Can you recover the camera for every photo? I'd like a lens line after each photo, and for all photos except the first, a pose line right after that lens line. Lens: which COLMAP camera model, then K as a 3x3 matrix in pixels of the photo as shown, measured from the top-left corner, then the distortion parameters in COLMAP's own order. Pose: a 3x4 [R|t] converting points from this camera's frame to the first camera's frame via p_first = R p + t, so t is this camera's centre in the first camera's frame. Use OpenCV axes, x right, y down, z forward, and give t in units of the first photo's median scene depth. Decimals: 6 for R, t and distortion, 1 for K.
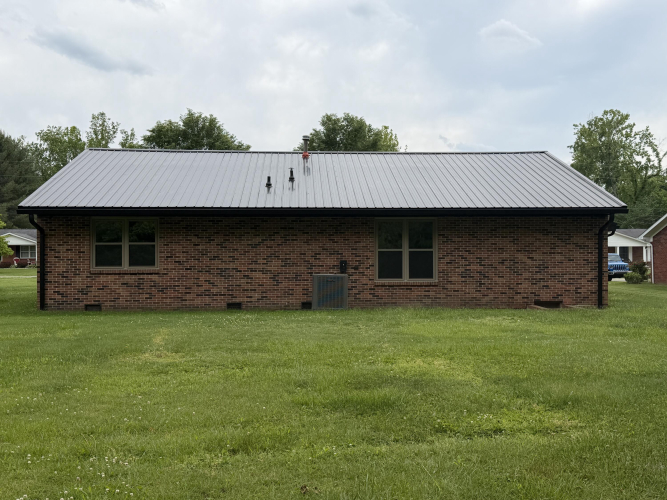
lens RADIAL K [[698.3, 0, 338.0], [0, 698.3, 248.8], [0, 0, 1]] dist [0.075551, 0.000000]
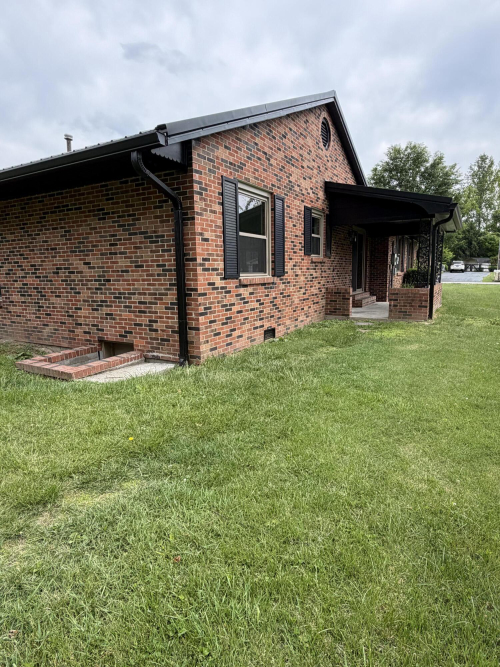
lens RADIAL K [[390.2, 0, 253.6], [0, 390.2, 333.0], [0, 0, 1]] dist [0.004431, -0.008582]
pose [[0.830947, 0.076178, -0.551111, 0.566207], [0.023276, 0.984954, 0.171241, 0.017318], [0.555864, -0.155120, 0.816672, 0.816272]]
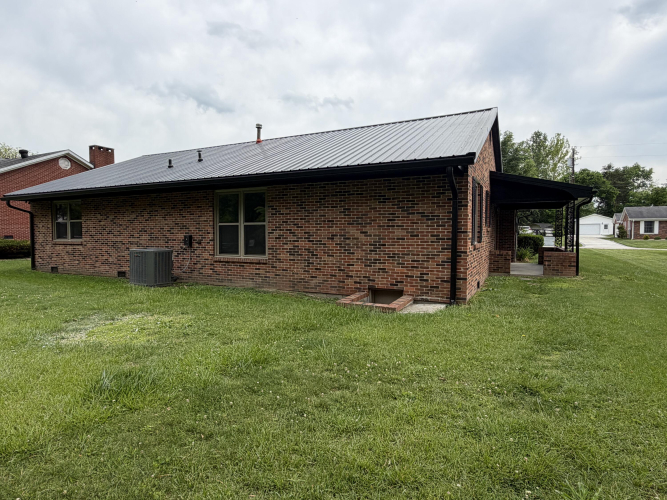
lens RADIAL K [[390.2, 0, 338.4], [0, 390.2, 252.6], [0, 0, 1]] dist [0.004431, -0.008582]
pose [[0.861972, 0.027536, -0.506207, 0.474398], [0.007609, 0.997709, 0.067229, 0.005762], [0.506898, -0.061801, 0.859788, 0.614480]]
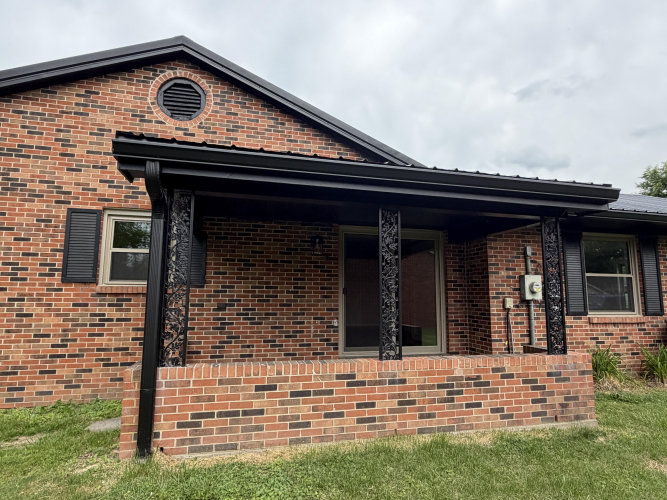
lens RADIAL K [[390.2, 0, 328.6], [0, 390.2, 253.5], [0, 0, 1]] dist [0.004431, -0.008582]
pose [[0.164480, -0.129525, -0.977839, 0.648494], [0.014228, 0.991549, -0.128948, 0.023636], [0.986278, 0.007296, 0.164933, 1.269796]]
